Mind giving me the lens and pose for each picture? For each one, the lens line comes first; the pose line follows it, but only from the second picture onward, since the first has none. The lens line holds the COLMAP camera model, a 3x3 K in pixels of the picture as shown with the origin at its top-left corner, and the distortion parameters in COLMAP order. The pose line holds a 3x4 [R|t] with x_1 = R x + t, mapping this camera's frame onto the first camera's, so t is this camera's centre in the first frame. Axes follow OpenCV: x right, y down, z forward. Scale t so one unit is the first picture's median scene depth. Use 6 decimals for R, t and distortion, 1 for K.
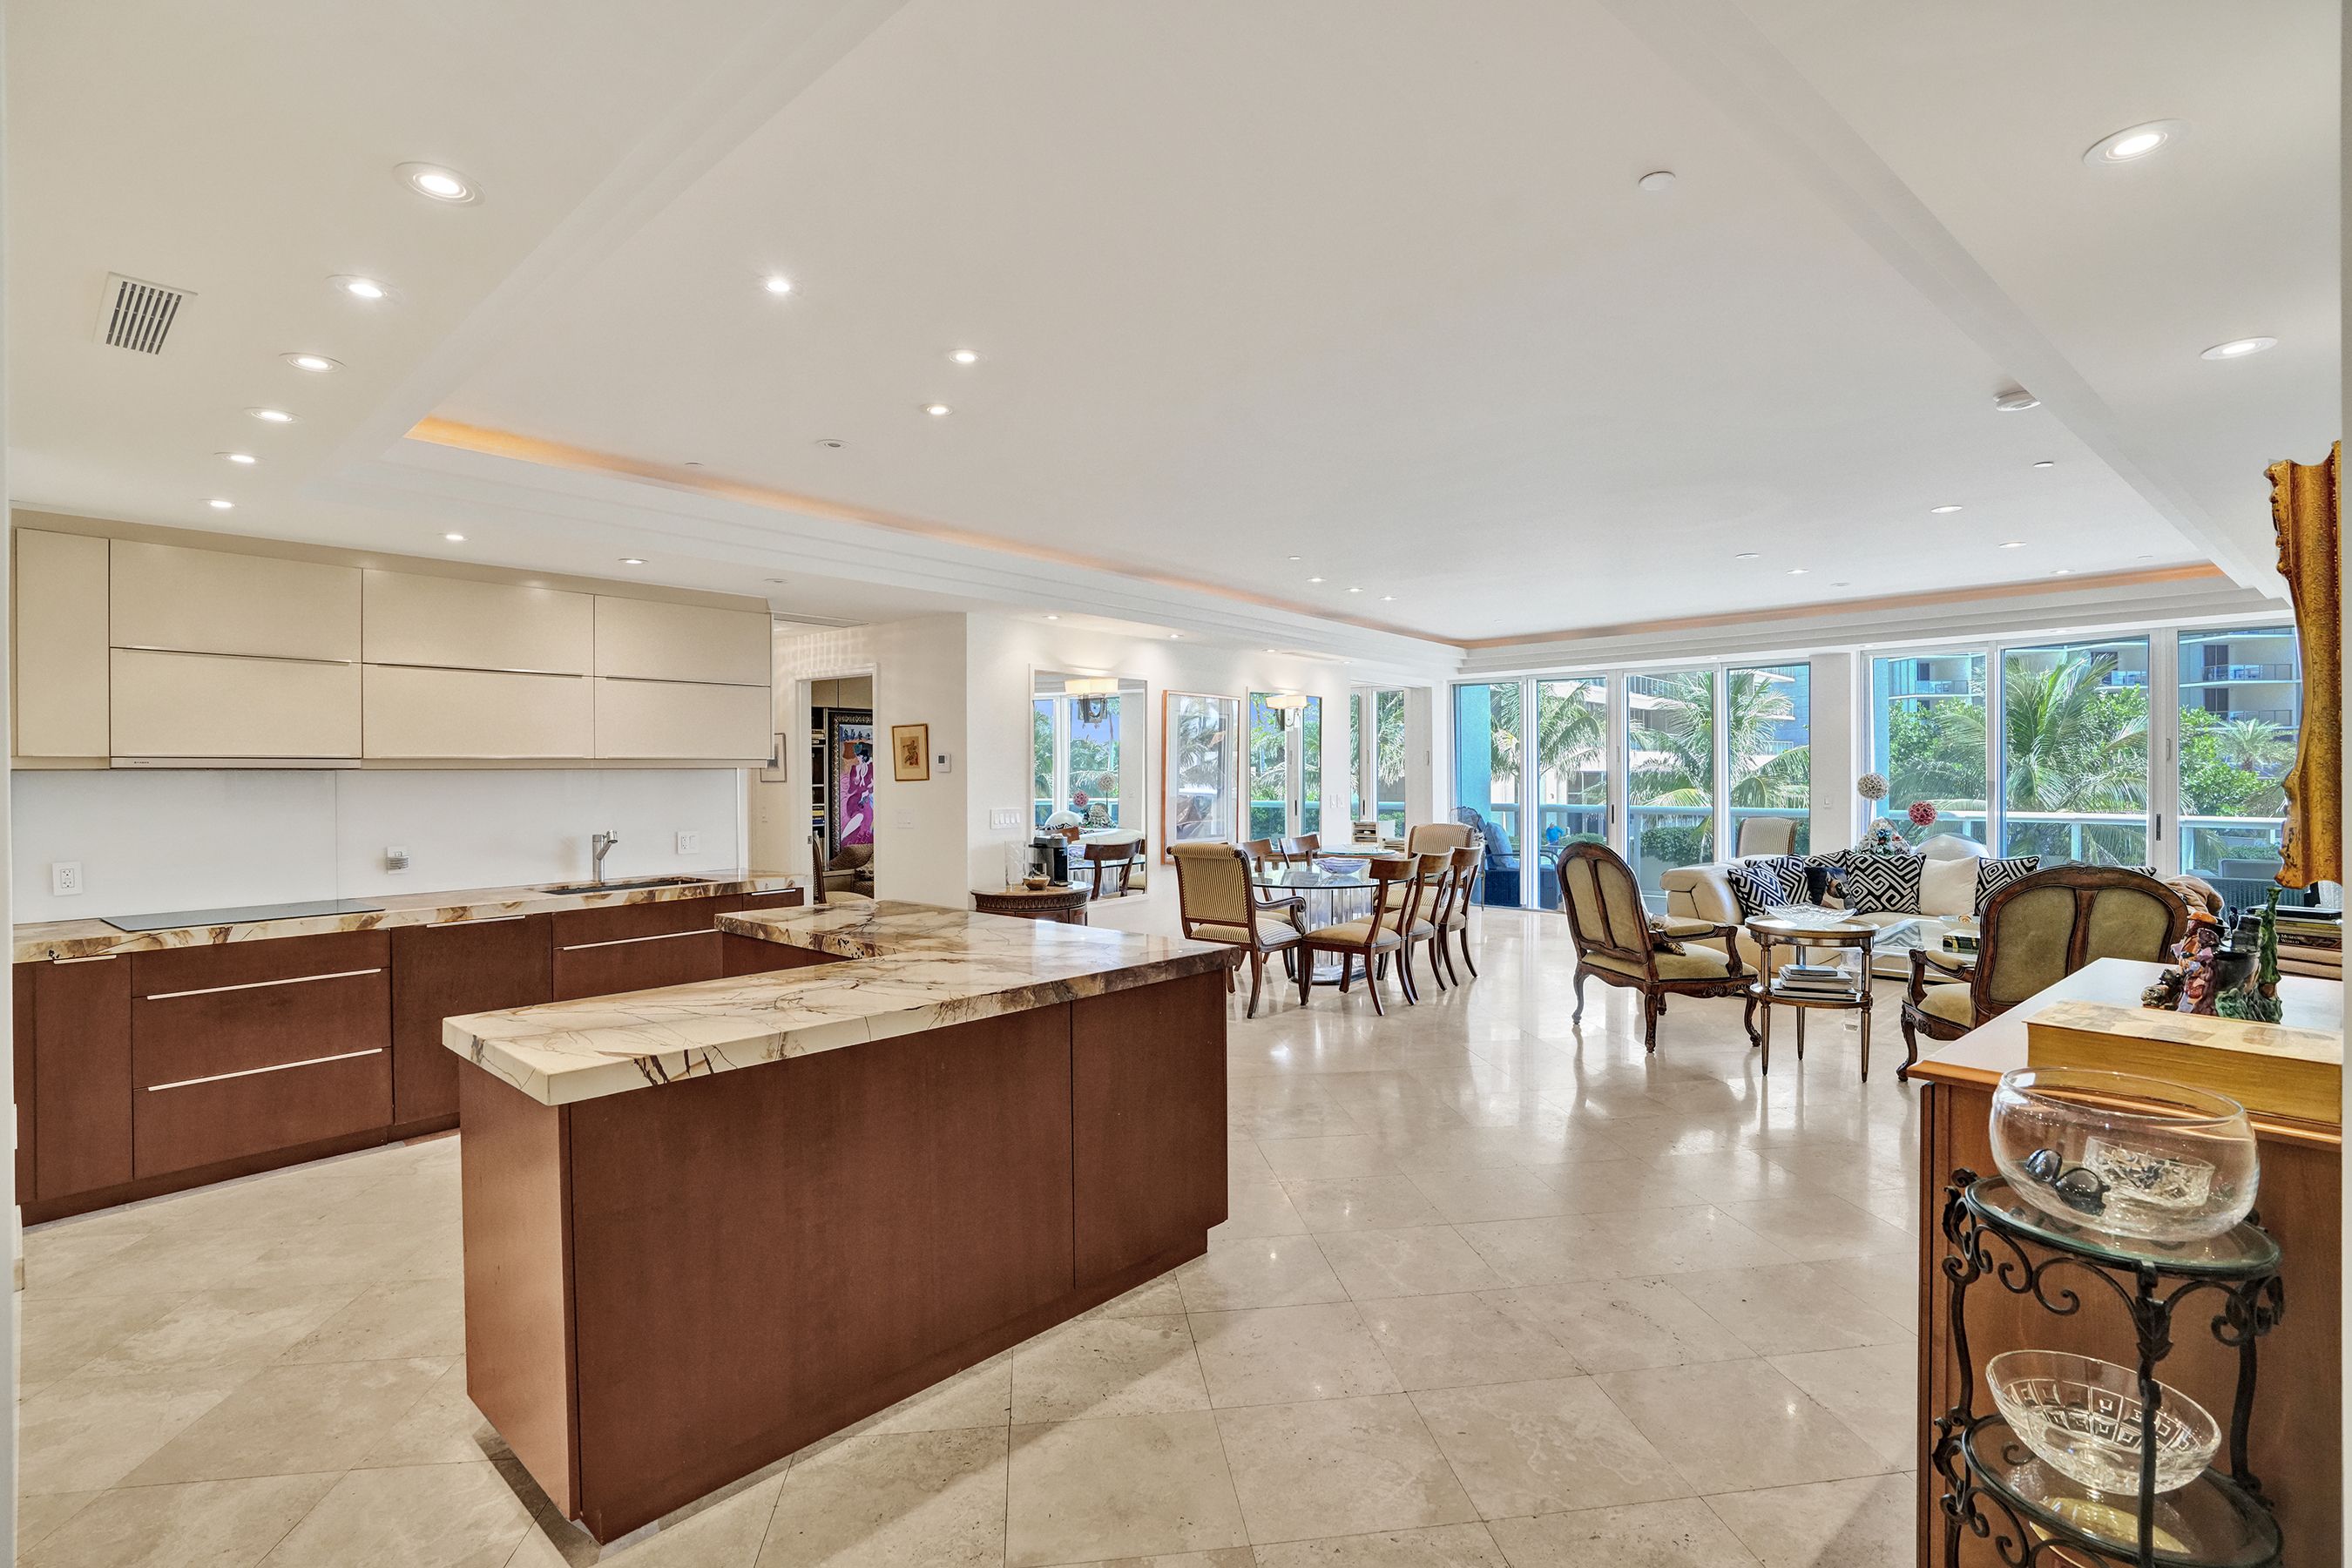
lens RADIAL K [[1133.1, 0, 1176.0], [0, 1133.1, 784.0], [0, 0, 1]] dist [-0.075247, 0.035337]
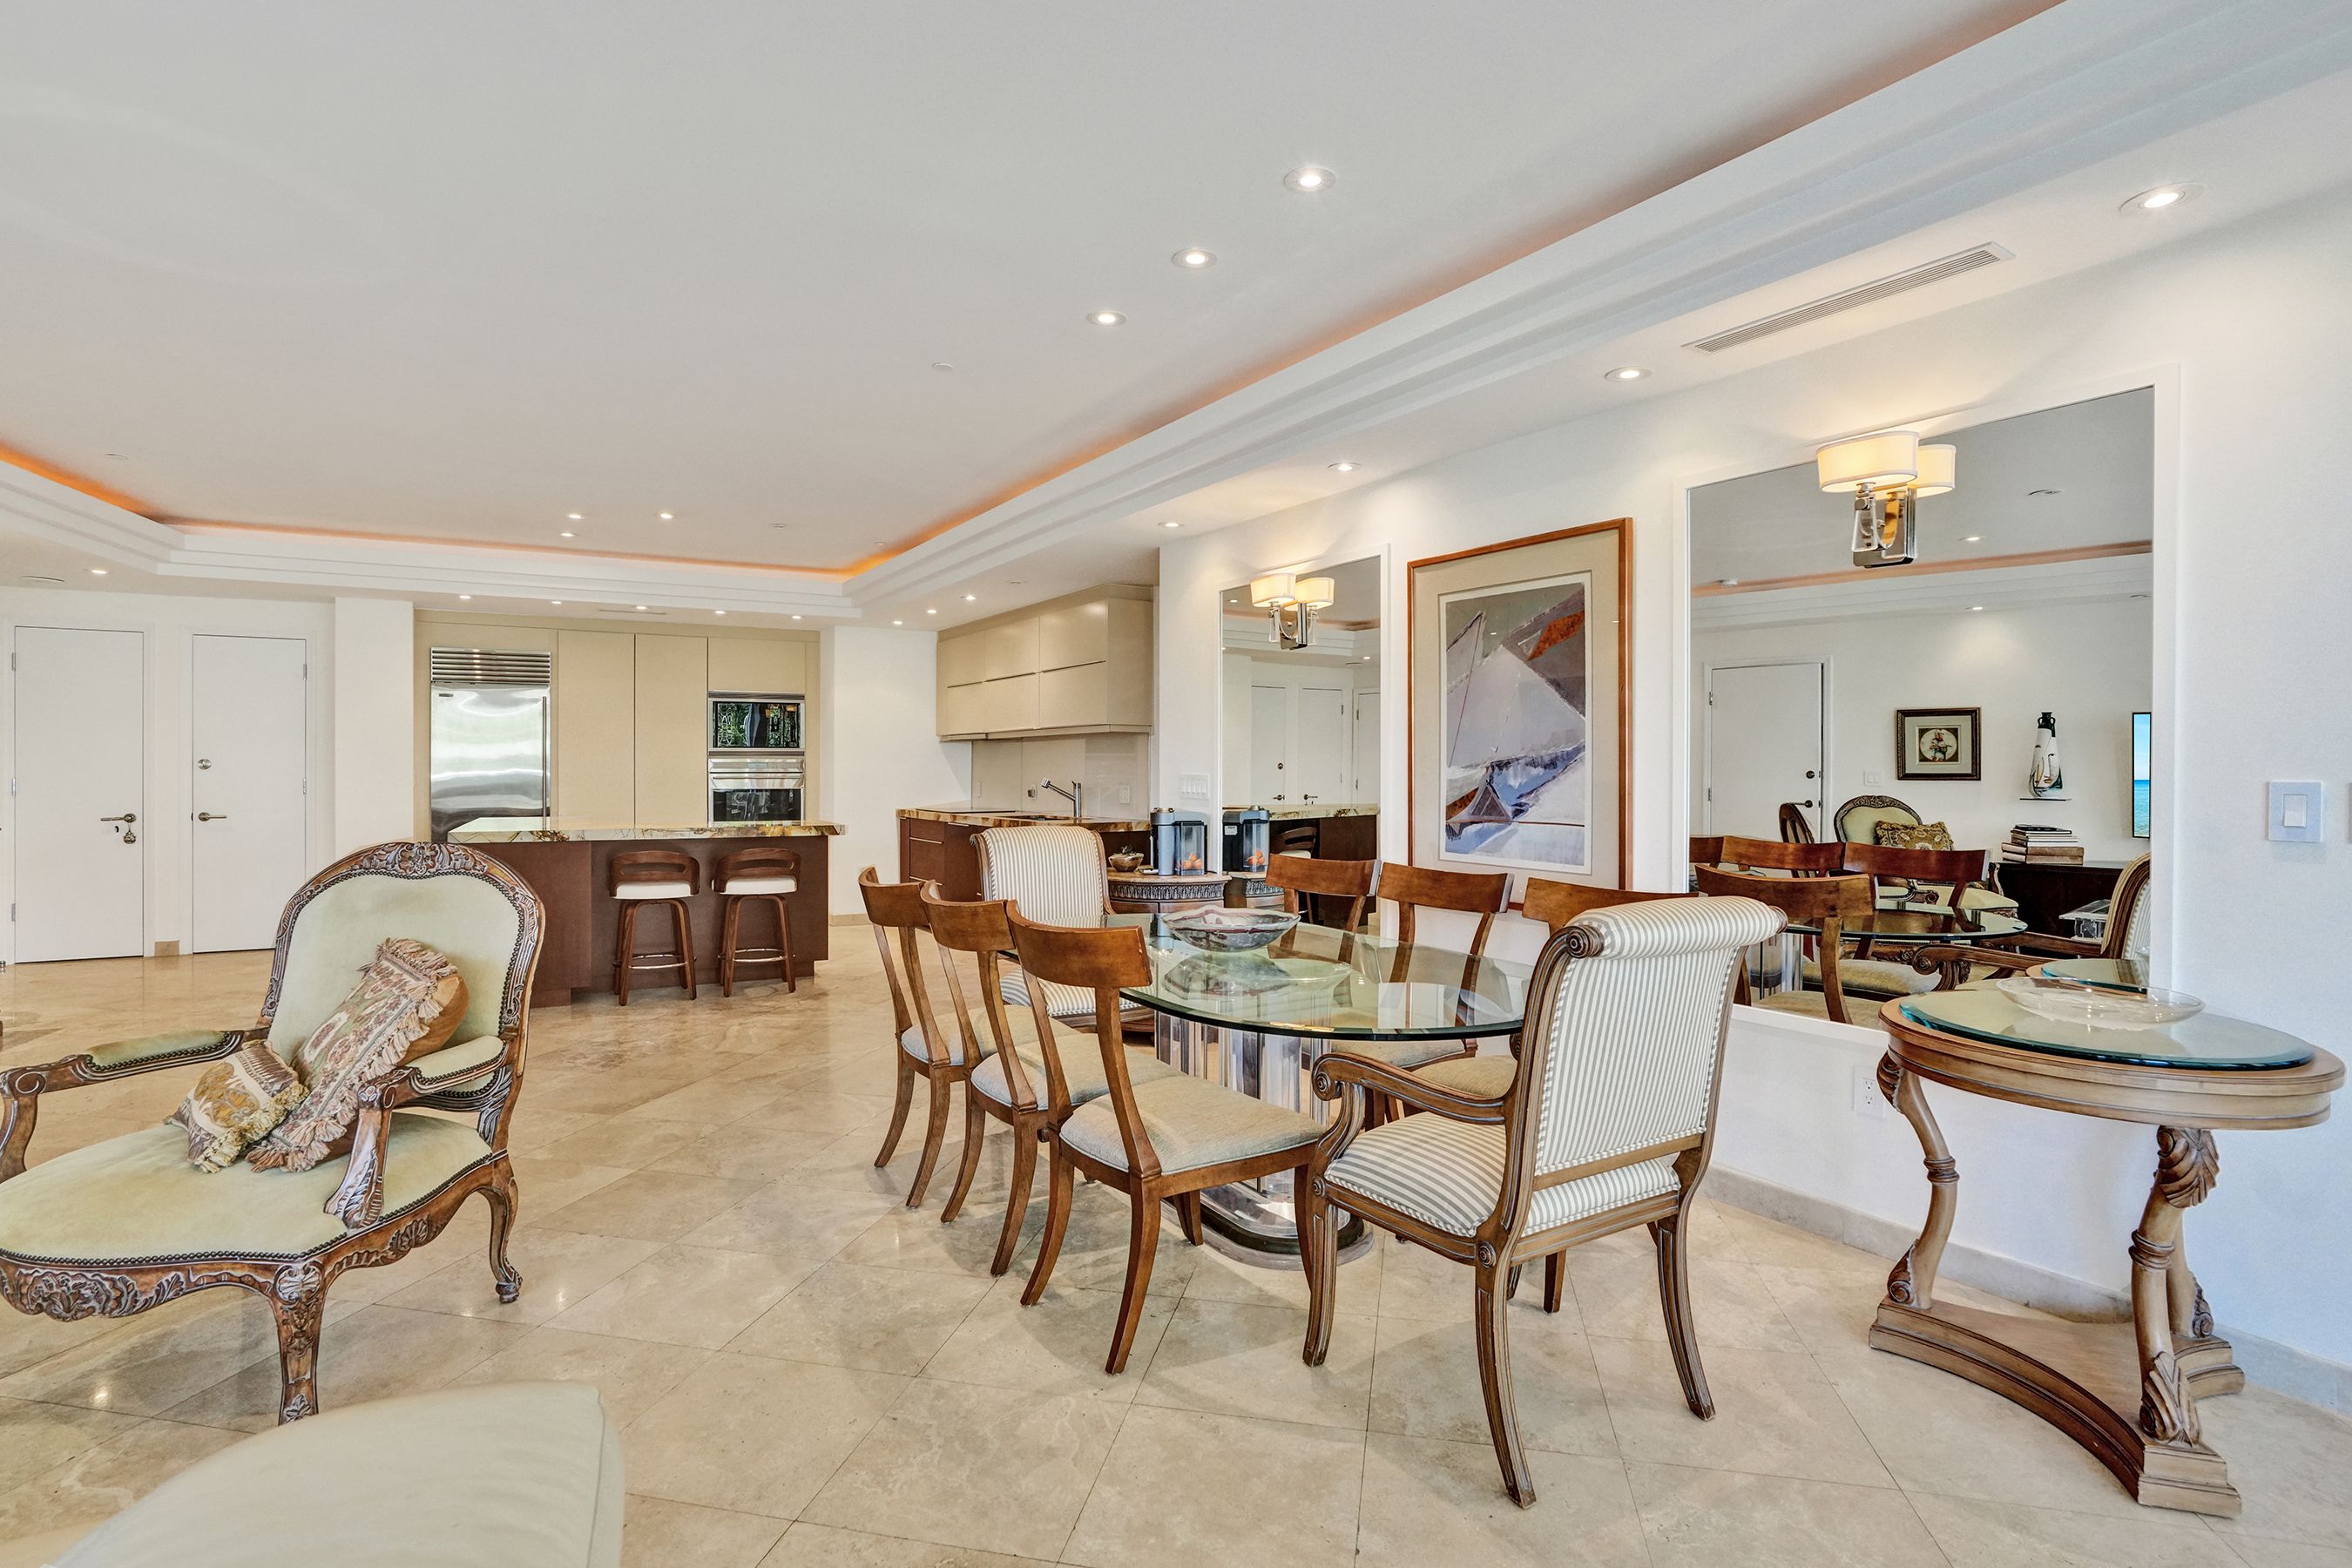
lens RADIAL K [[1120.4, 0, 1181.3], [0, 1120.4, 772.6], [0, 0, 1]] dist [-0.056200, 0.028442]
pose [[-0.319772, 0.006647, -0.947471, 1.286550], [-0.011377, 0.999876, 0.010854, 0.026186], [0.947426, 0.014250, -0.319656, 2.623383]]
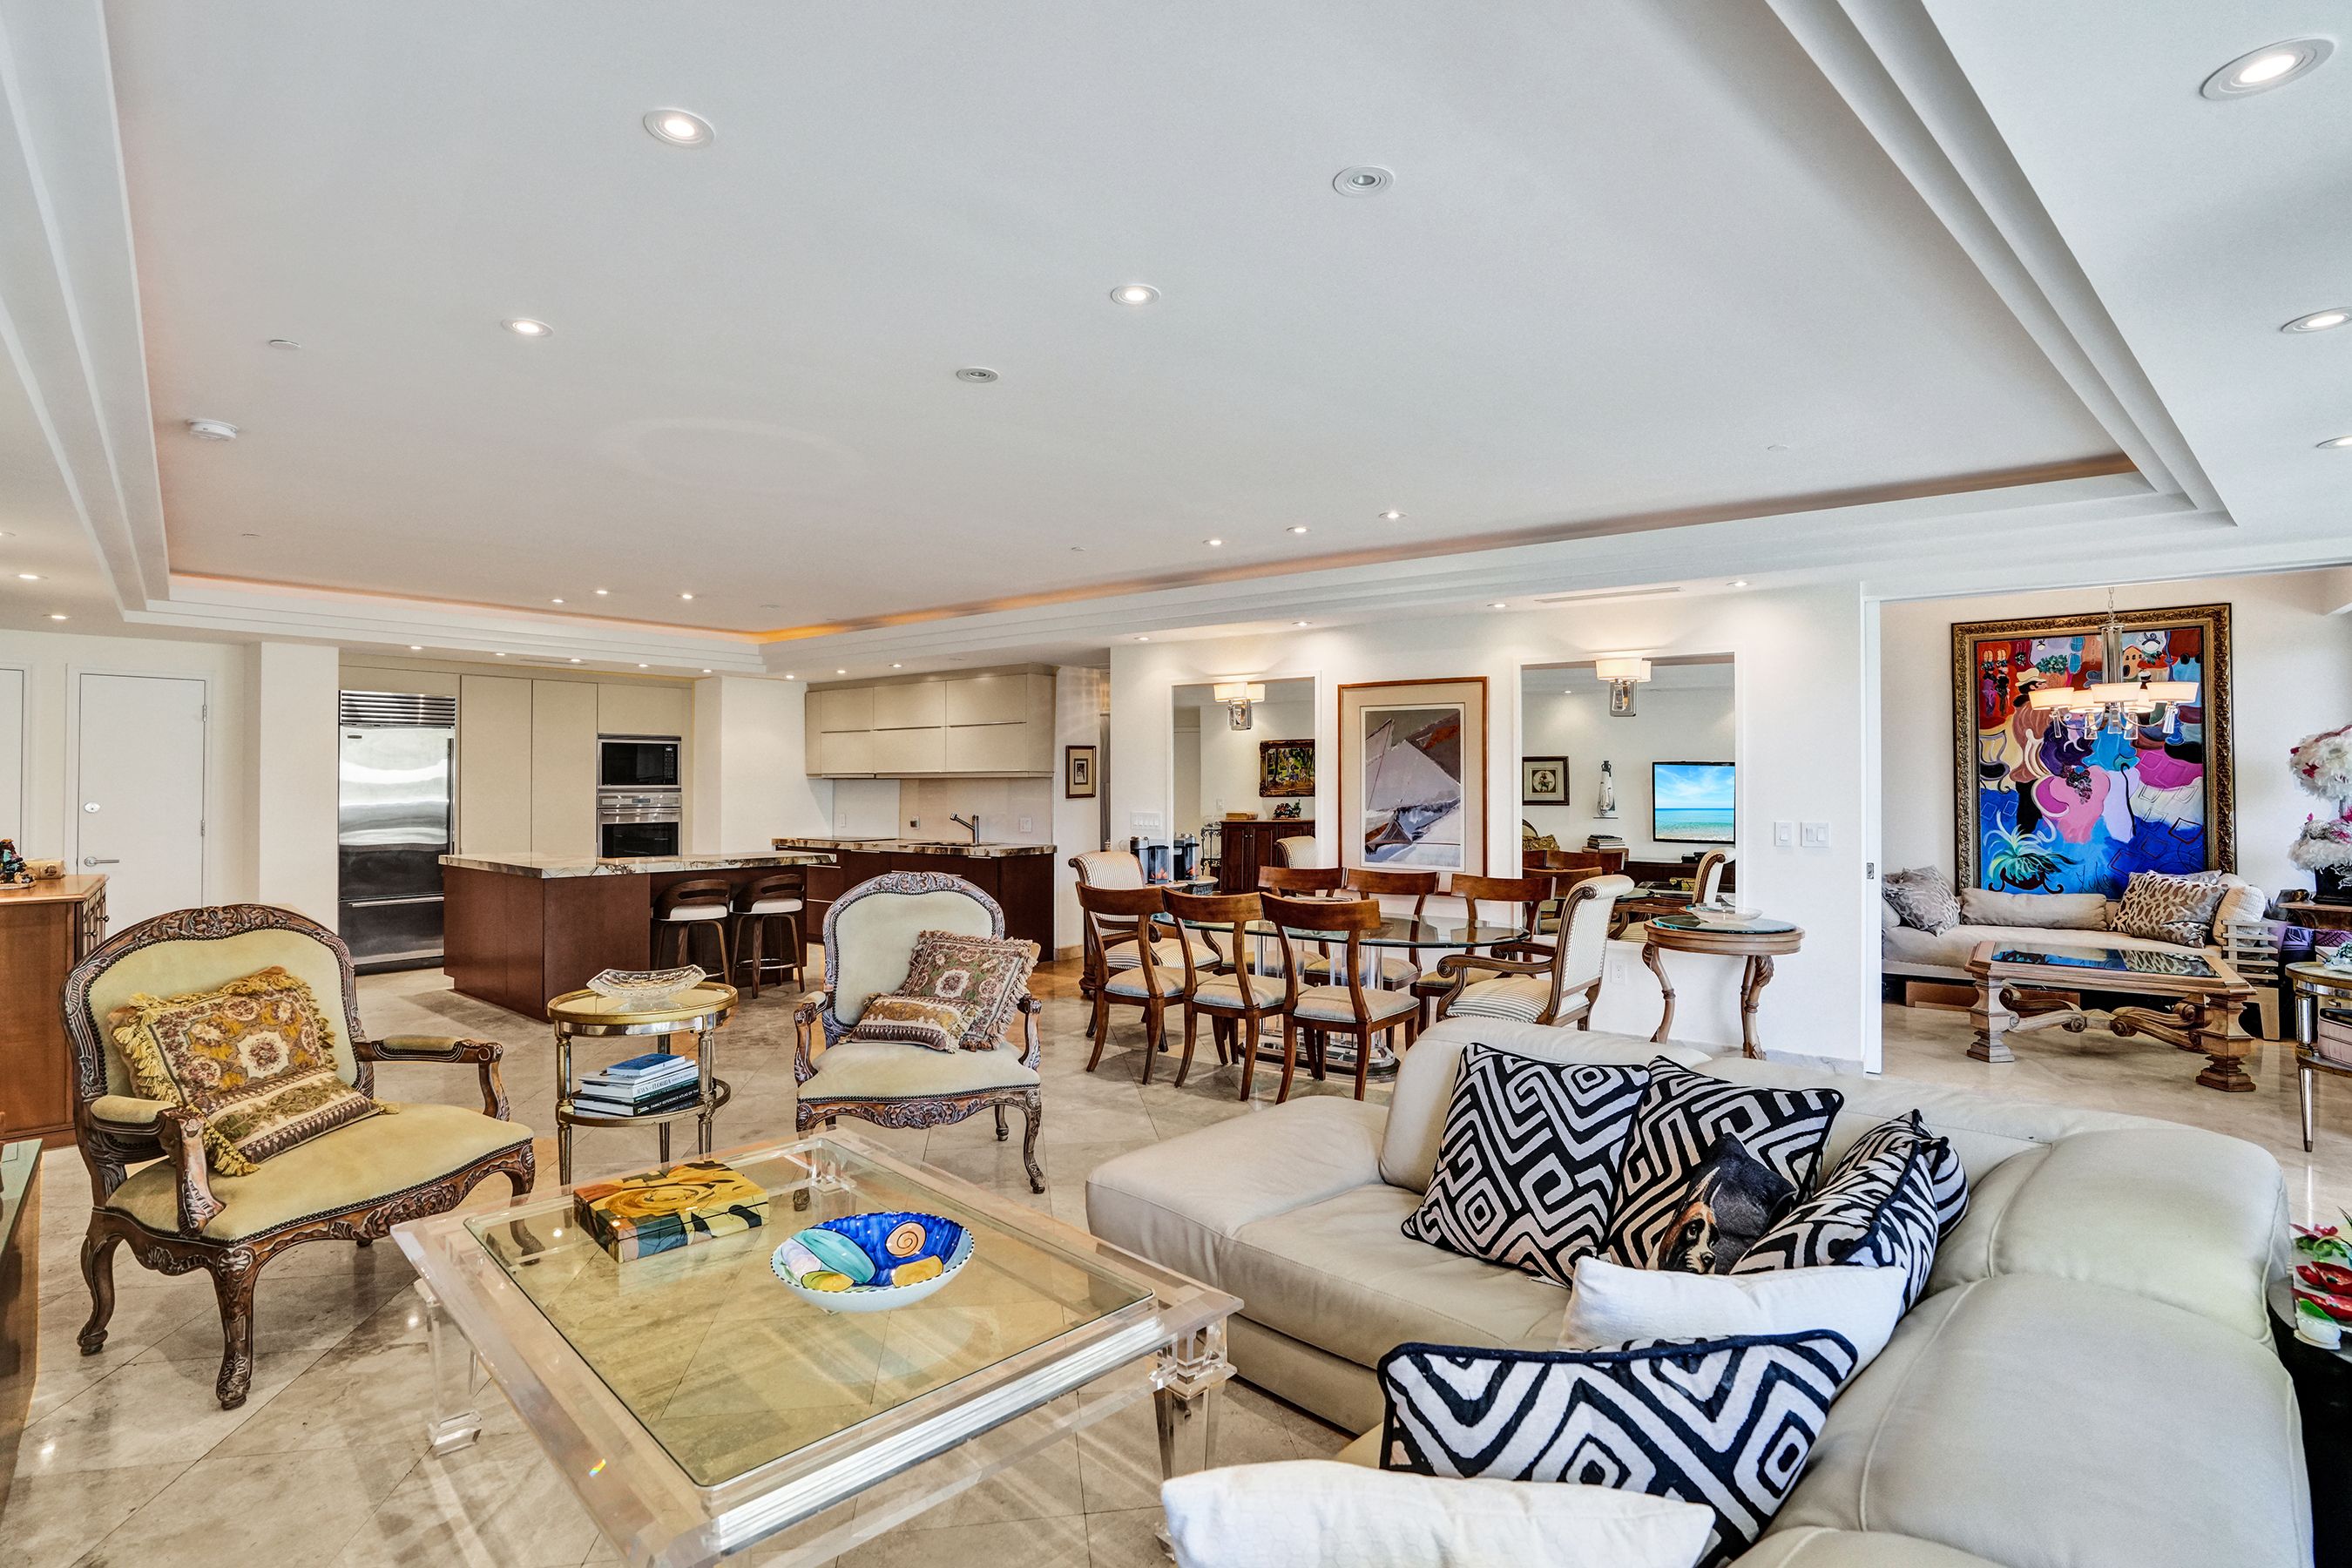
lens RADIAL K [[1120.4, 0, 1181.3], [0, 1120.4, 772.6], [0, 0, 1]] dist [-0.056200, 0.028442]
pose [[0.039561, -0.006047, -0.999199, 2.061574], [-0.010386, 0.999925, -0.006463, -0.022717], [0.999163, 0.010633, 0.039495, 2.084592]]
